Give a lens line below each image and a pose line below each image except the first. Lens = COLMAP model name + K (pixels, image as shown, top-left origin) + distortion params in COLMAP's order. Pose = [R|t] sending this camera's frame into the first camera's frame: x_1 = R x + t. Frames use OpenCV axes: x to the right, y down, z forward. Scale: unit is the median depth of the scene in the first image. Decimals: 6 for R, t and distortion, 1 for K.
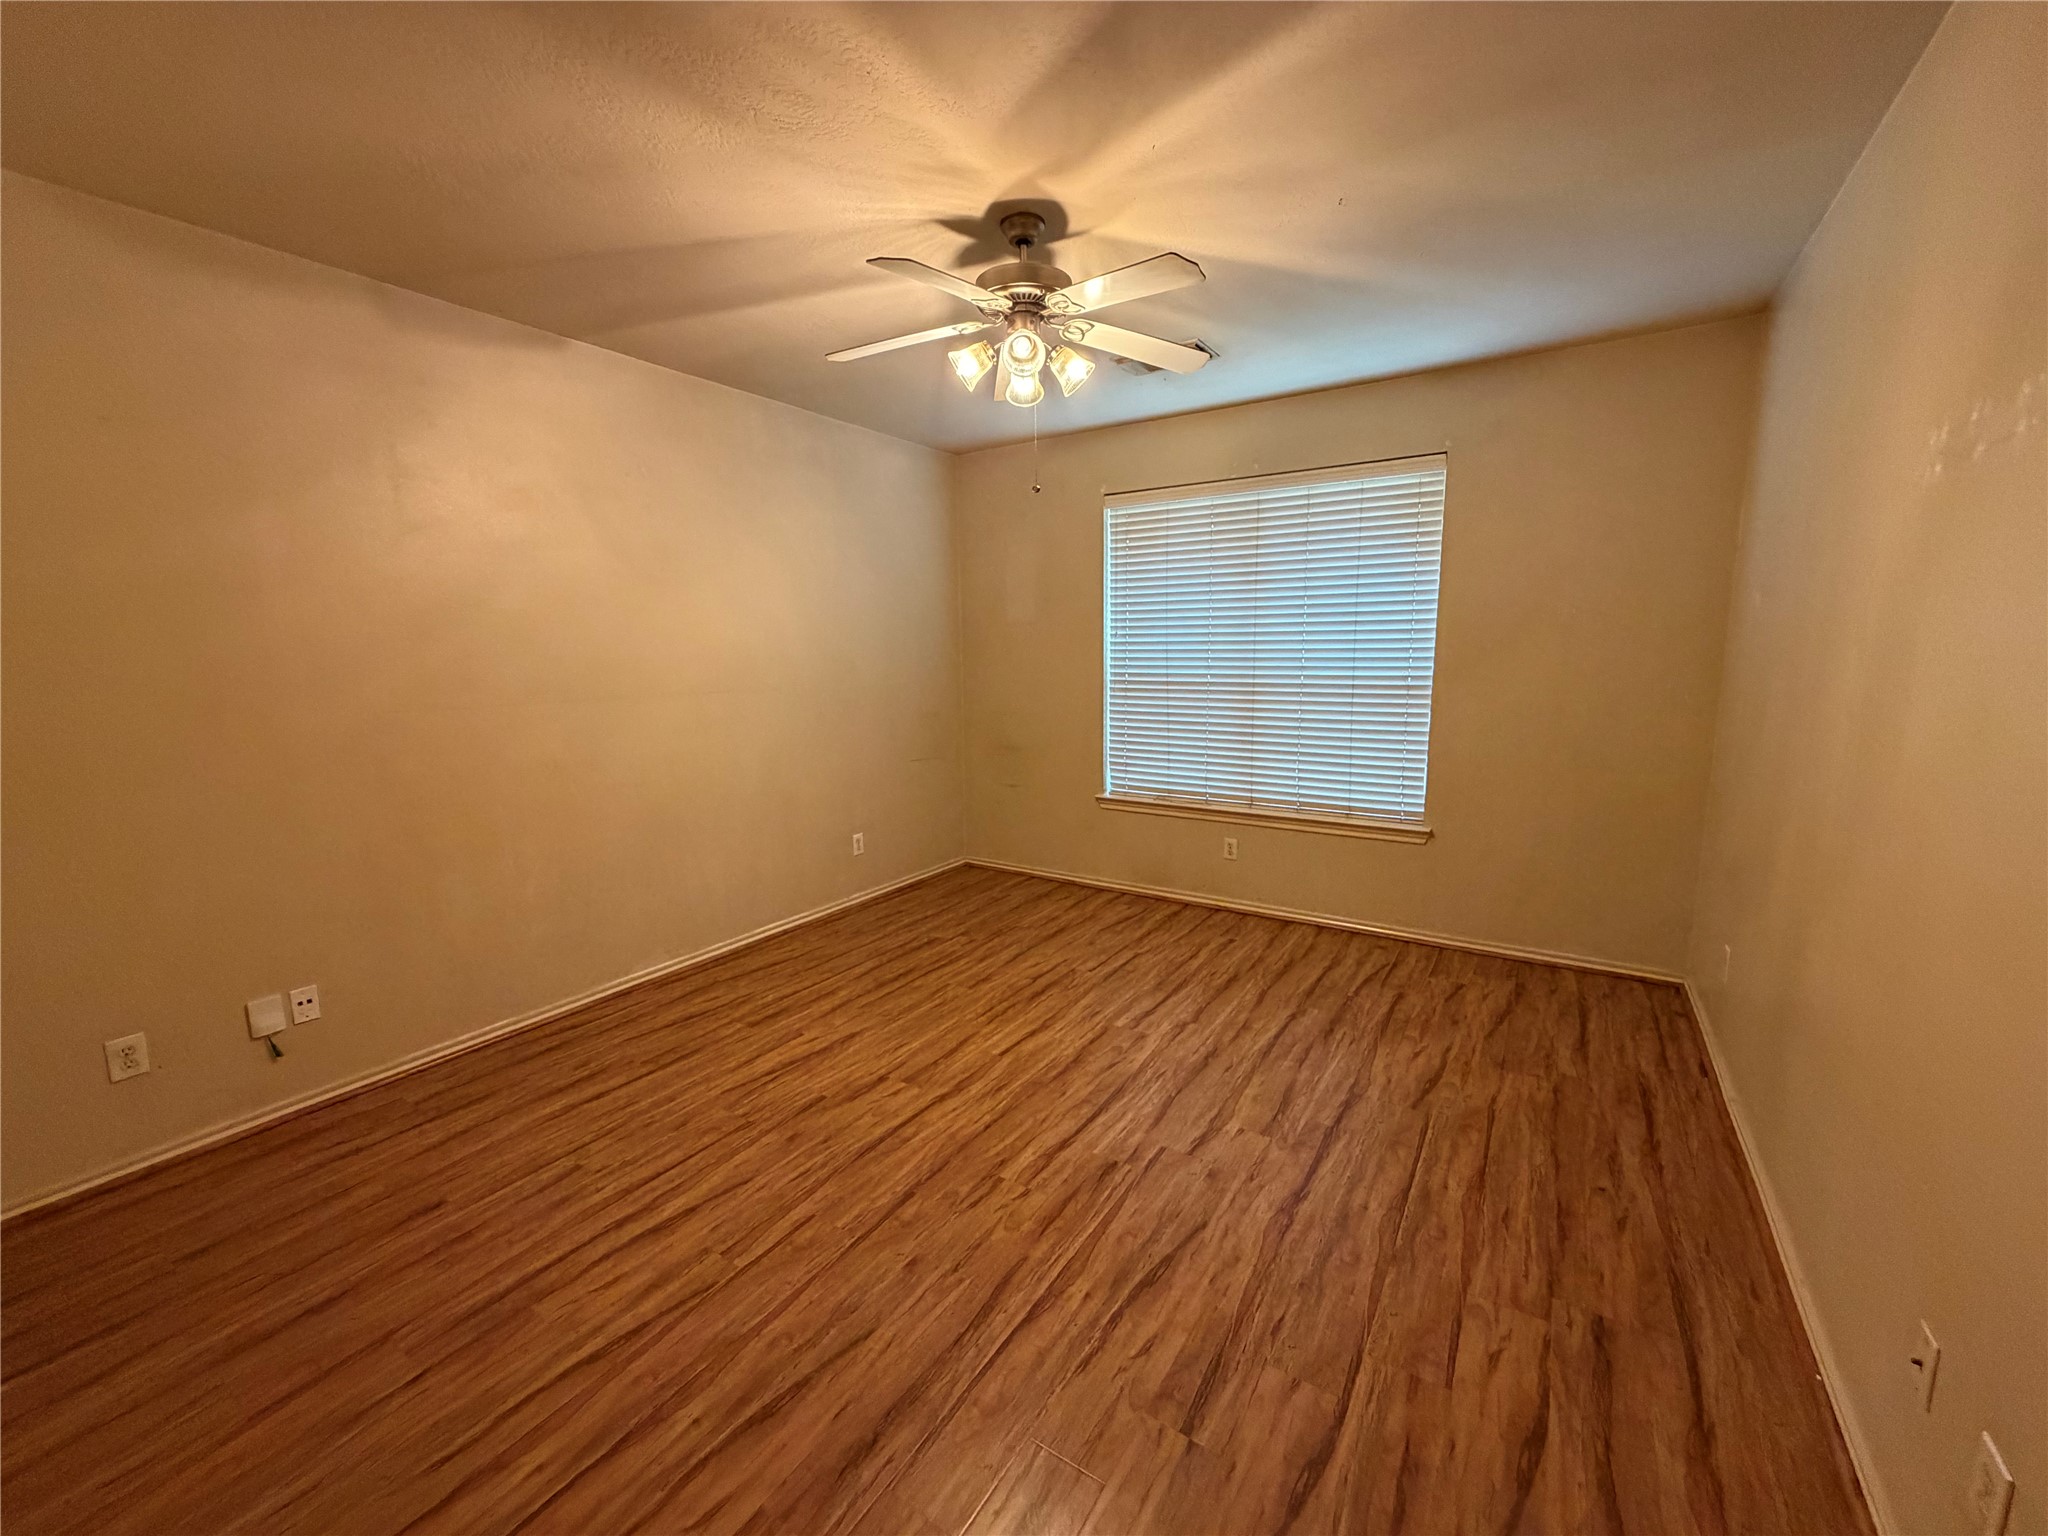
lens RADIAL K [[815.0, 0, 1025.3], [0, 815.0, 768.0], [0, 0, 1]] dist [-0.002627, -0.000264]
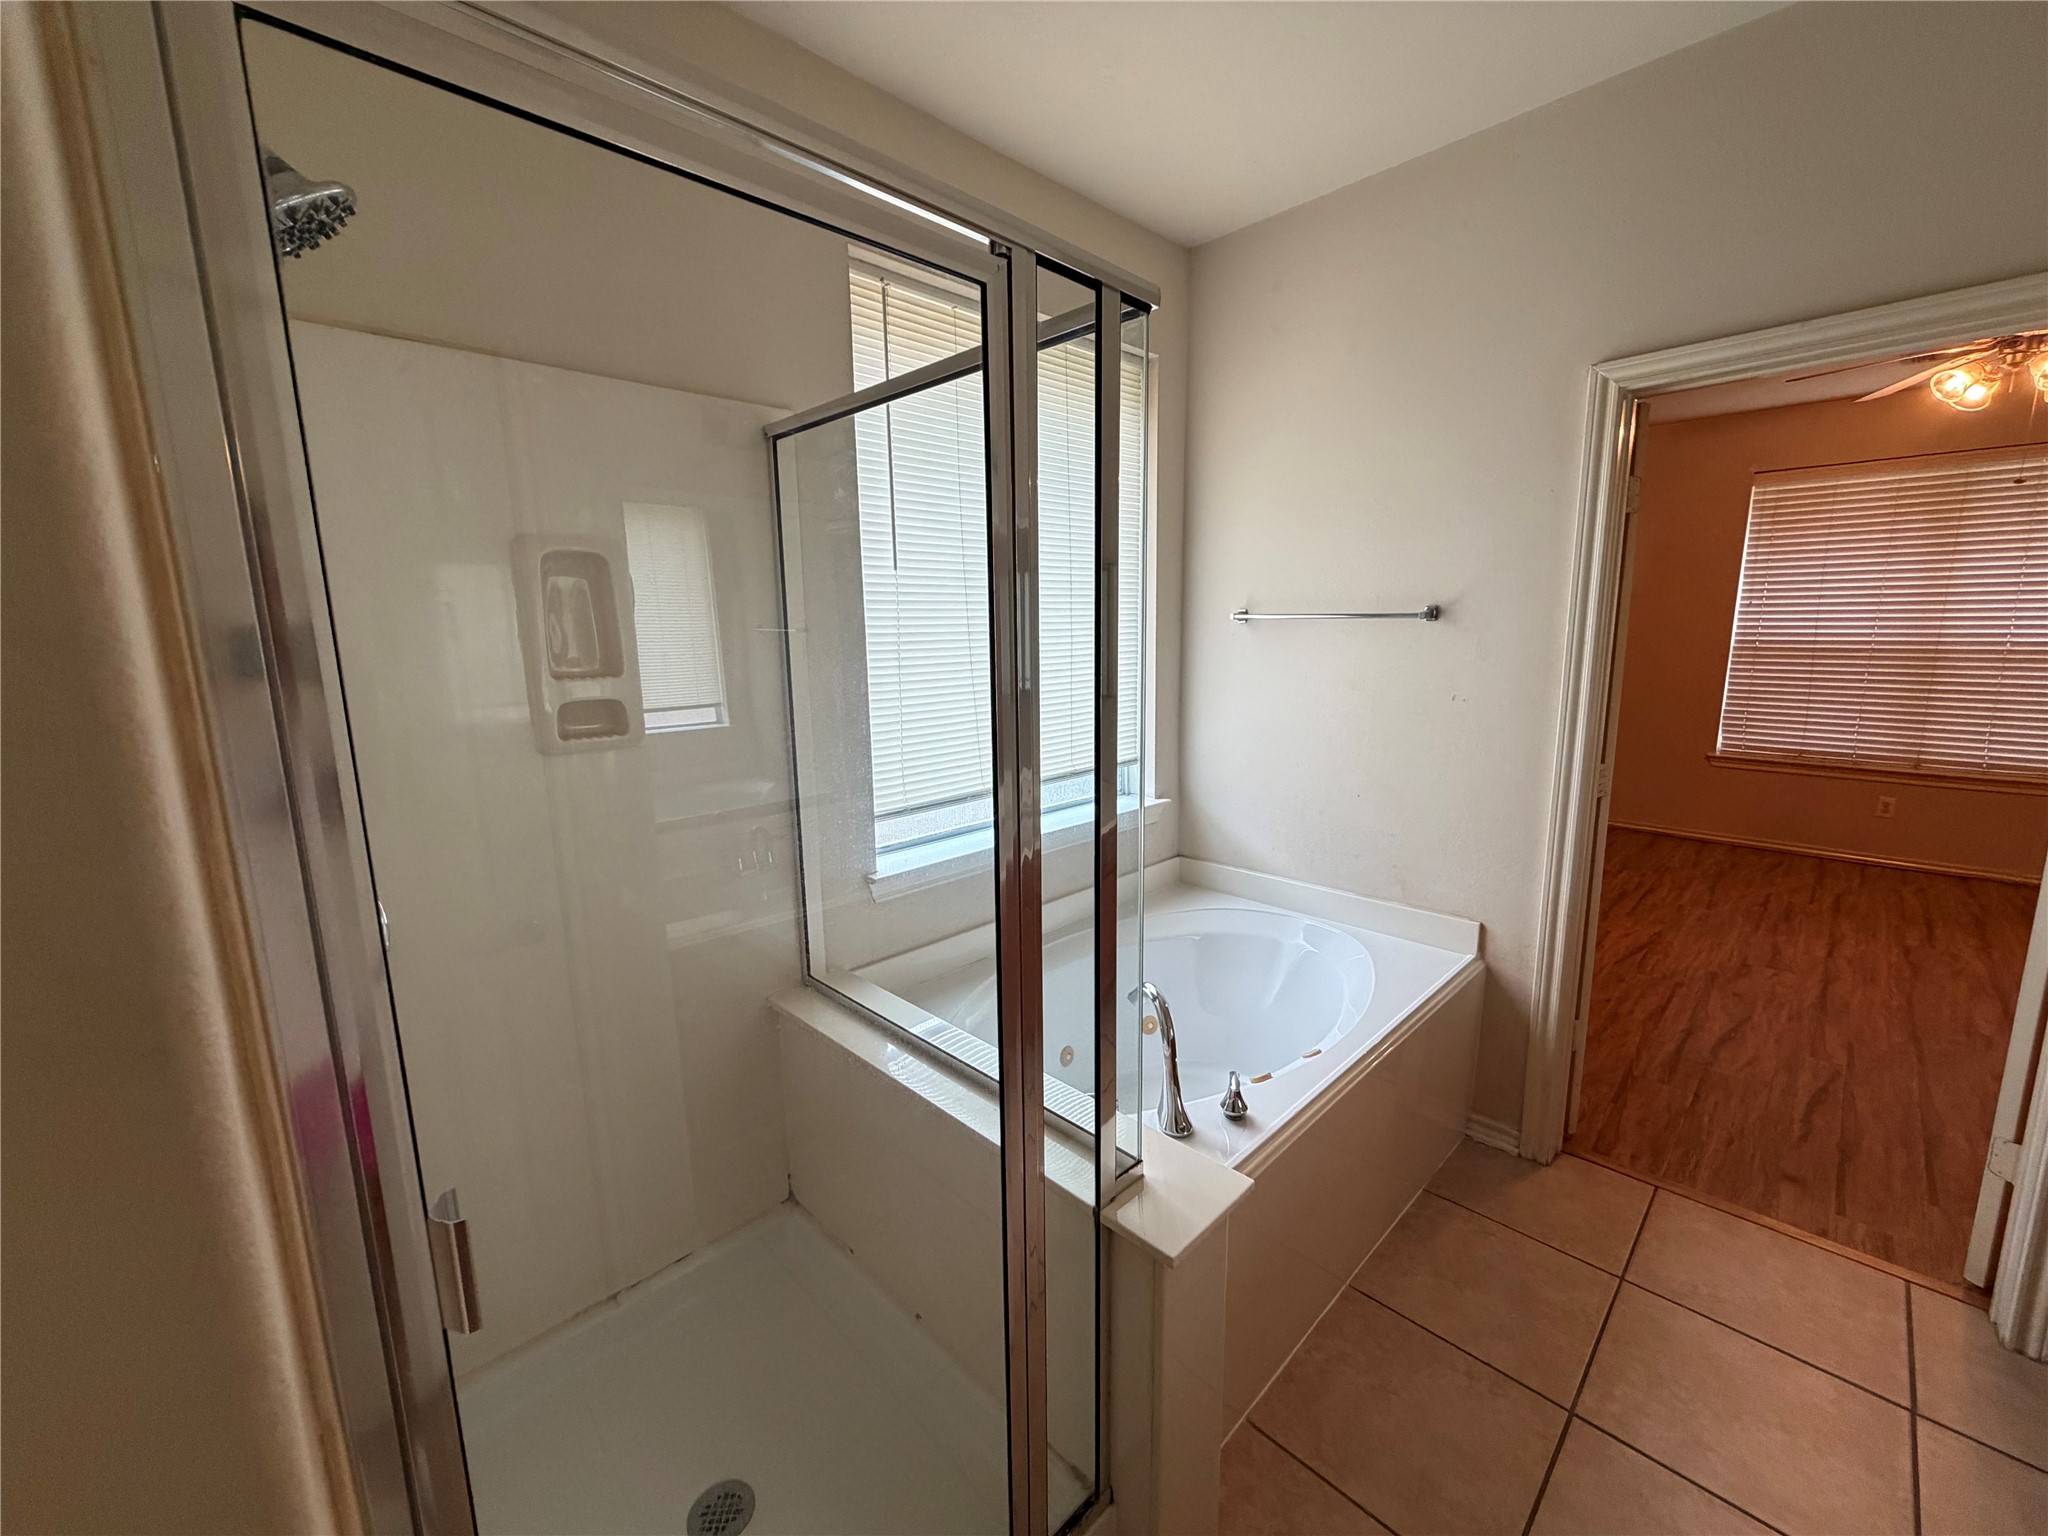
lens RADIAL K [[815.0, 0, 1023.7], [0, 815.0, 765.0], [0, 0, 1]] dist [-0.002627, -0.000264]
pose [[0.974096, 0.035806, -0.223284, -0.804903], [-0.028647, 0.998969, 0.035223, 0.052785], [0.224315, -0.027914, 0.974117, -0.367193]]
